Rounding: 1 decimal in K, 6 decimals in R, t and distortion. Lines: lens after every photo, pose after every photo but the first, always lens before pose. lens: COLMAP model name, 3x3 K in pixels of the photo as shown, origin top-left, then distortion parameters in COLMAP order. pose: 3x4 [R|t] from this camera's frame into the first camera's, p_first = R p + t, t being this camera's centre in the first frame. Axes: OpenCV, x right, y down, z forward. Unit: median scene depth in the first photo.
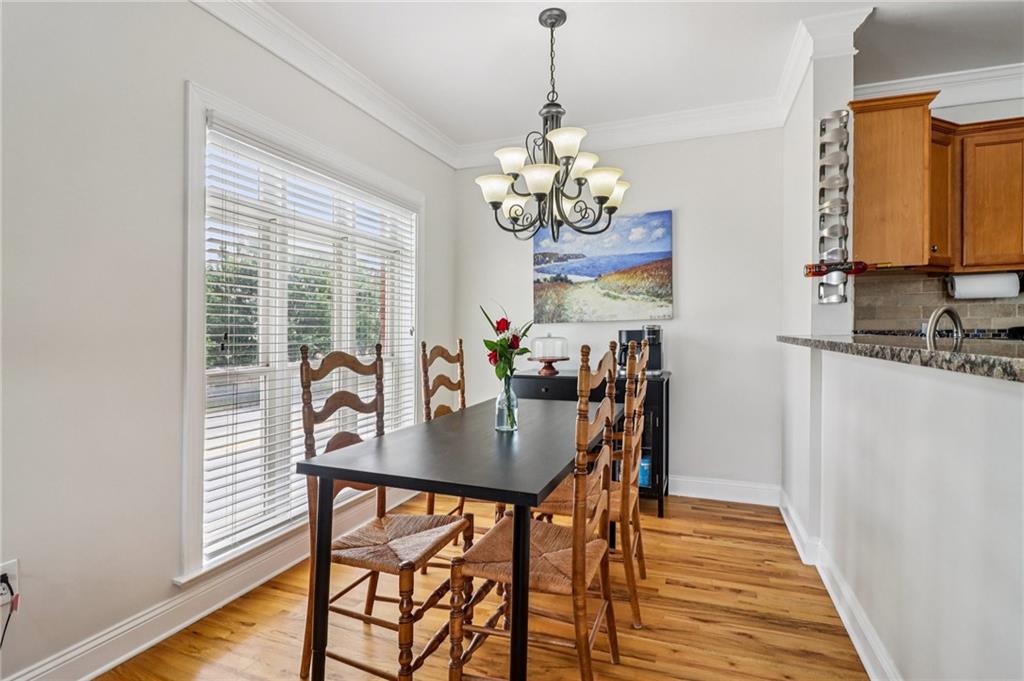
lens RADIAL K [[487.9, 0, 512.6], [0, 487.9, 322.7], [0, 0, 1]] dist [-0.001575, -0.013151]
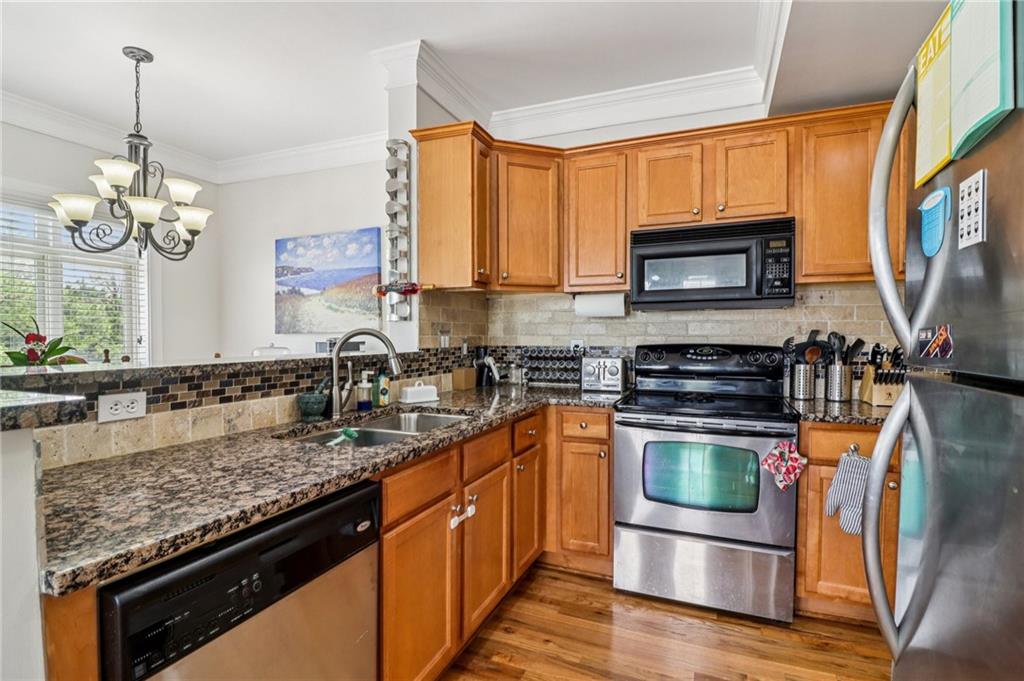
lens RADIAL K [[494.8, 0, 522.2], [0, 494.8, 336.0], [0, 0, 1]] dist [-0.000178, -0.011931]
pose [[0.999712, 0.012789, -0.020313, 0.652345], [-0.012421, 0.999758, 0.018157, -0.021365], [0.020541, -0.017900, 0.999629, -0.052504]]
